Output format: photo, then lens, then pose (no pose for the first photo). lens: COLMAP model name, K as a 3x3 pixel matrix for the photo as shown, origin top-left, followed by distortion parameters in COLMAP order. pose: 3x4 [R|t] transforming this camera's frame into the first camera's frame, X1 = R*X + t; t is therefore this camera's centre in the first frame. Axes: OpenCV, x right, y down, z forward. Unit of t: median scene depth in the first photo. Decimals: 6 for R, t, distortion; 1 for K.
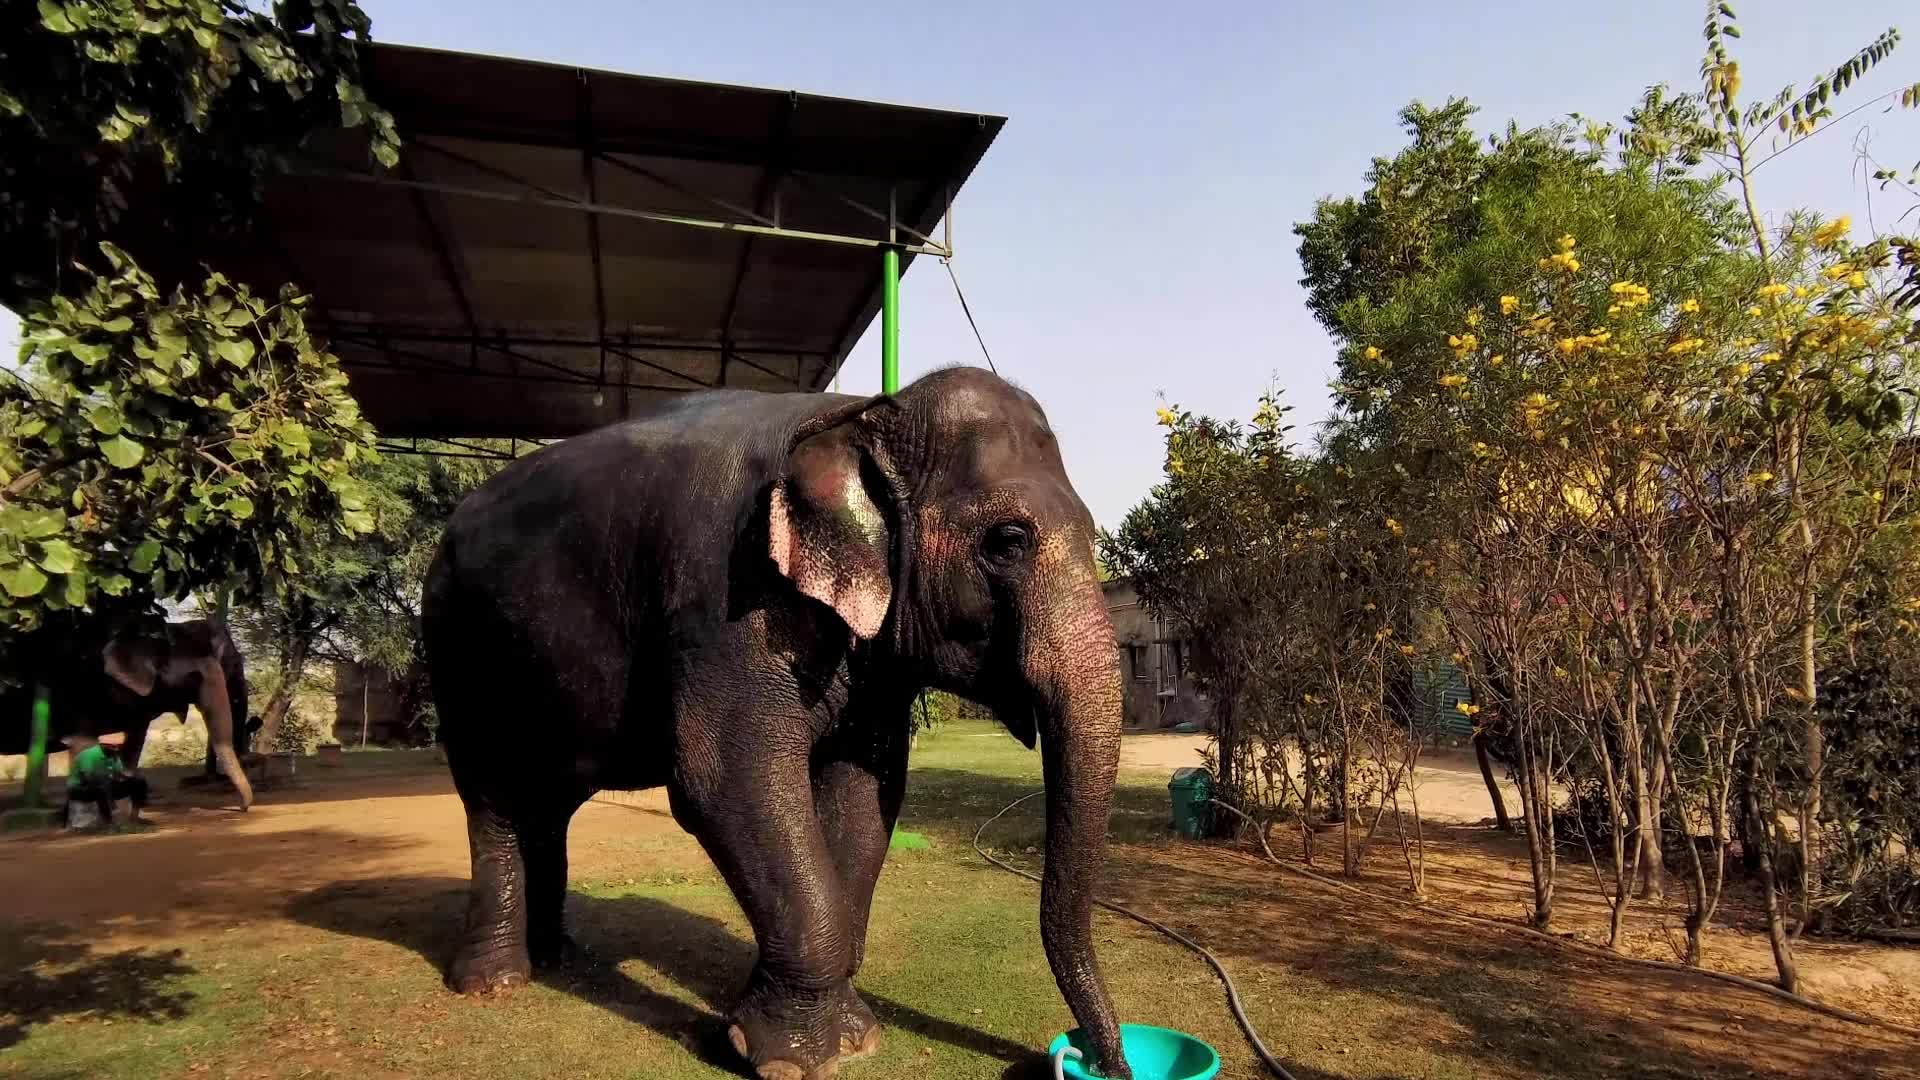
lens RADIAL K [[1053.7, 0, 965.0], [0, 1053.7, 570.8], [0, 0, 1]] dist [0.000690, 0.000962]
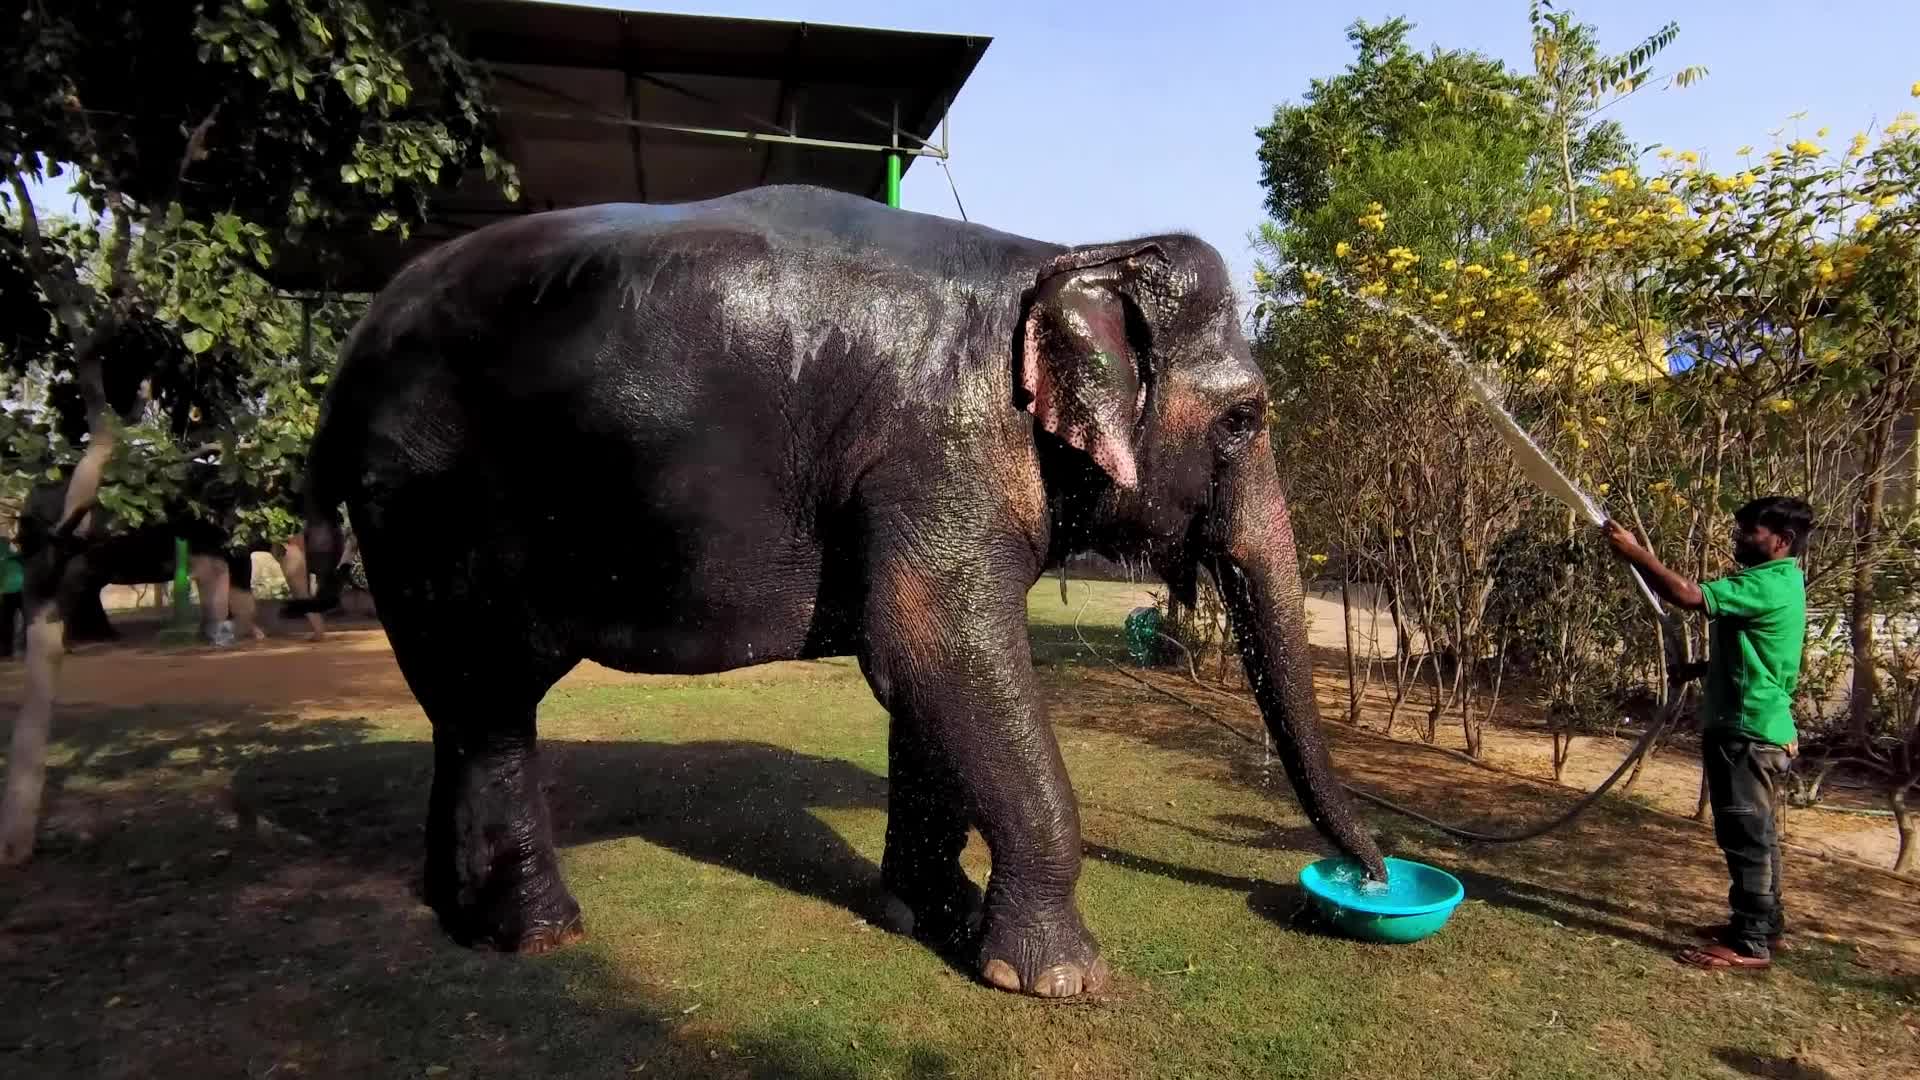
lens RADIAL K [[1156.3, 0, 984.4], [0, 1156.3, 541.2], [0, 0, 1]] dist [0.004491, 0.001835]
pose [[0.998847, 0.013186, -0.046158, 0.138432], [-0.007642, 0.992950, 0.118283, -0.058123], [0.047392, -0.117794, 0.991907, -0.431501]]
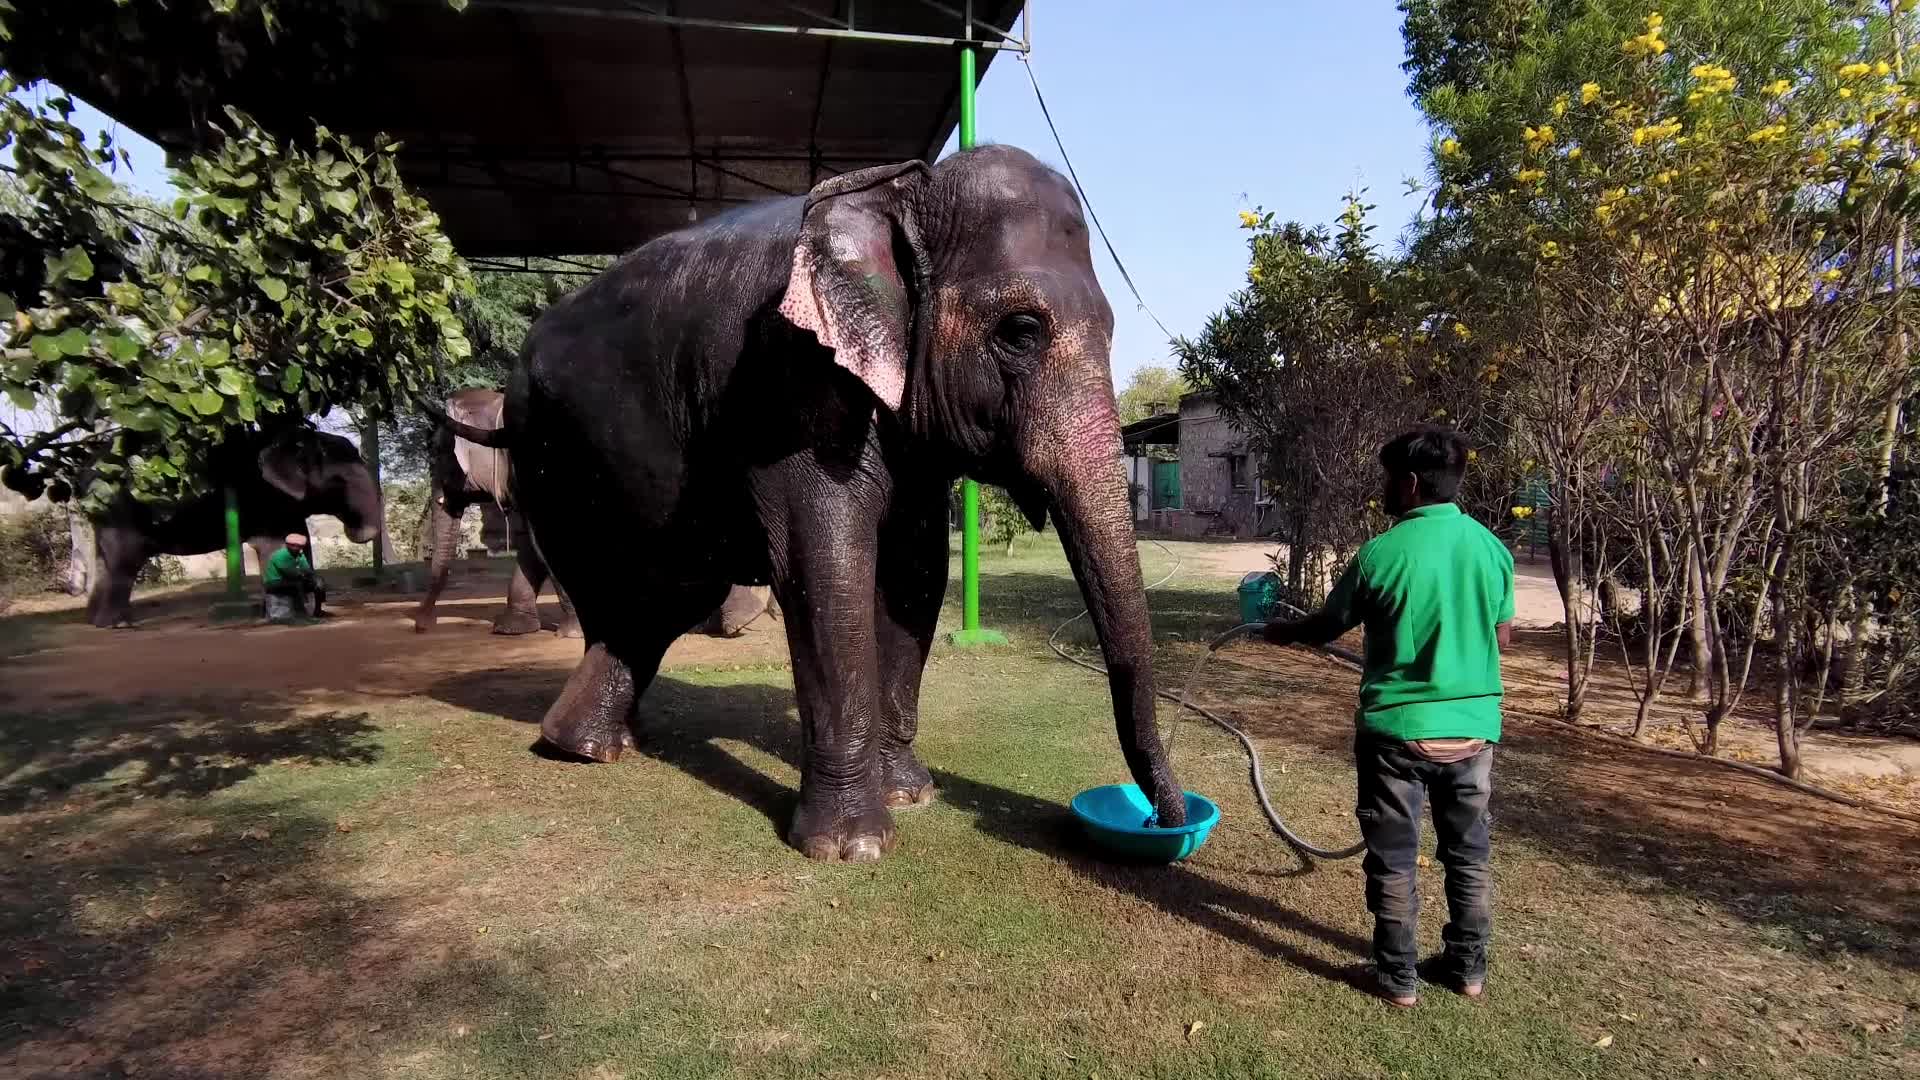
lens RADIAL K [[1053.7, 0, 965.0], [0, 1053.7, 570.8], [0, 0, 1]] dist [0.000690, 0.000962]
pose [[0.994208, 0.006614, -0.107267, 0.054748], [0.012477, 0.984252, 0.176330, -0.000837], [0.106744, -0.176647, 0.978469, -0.064403]]
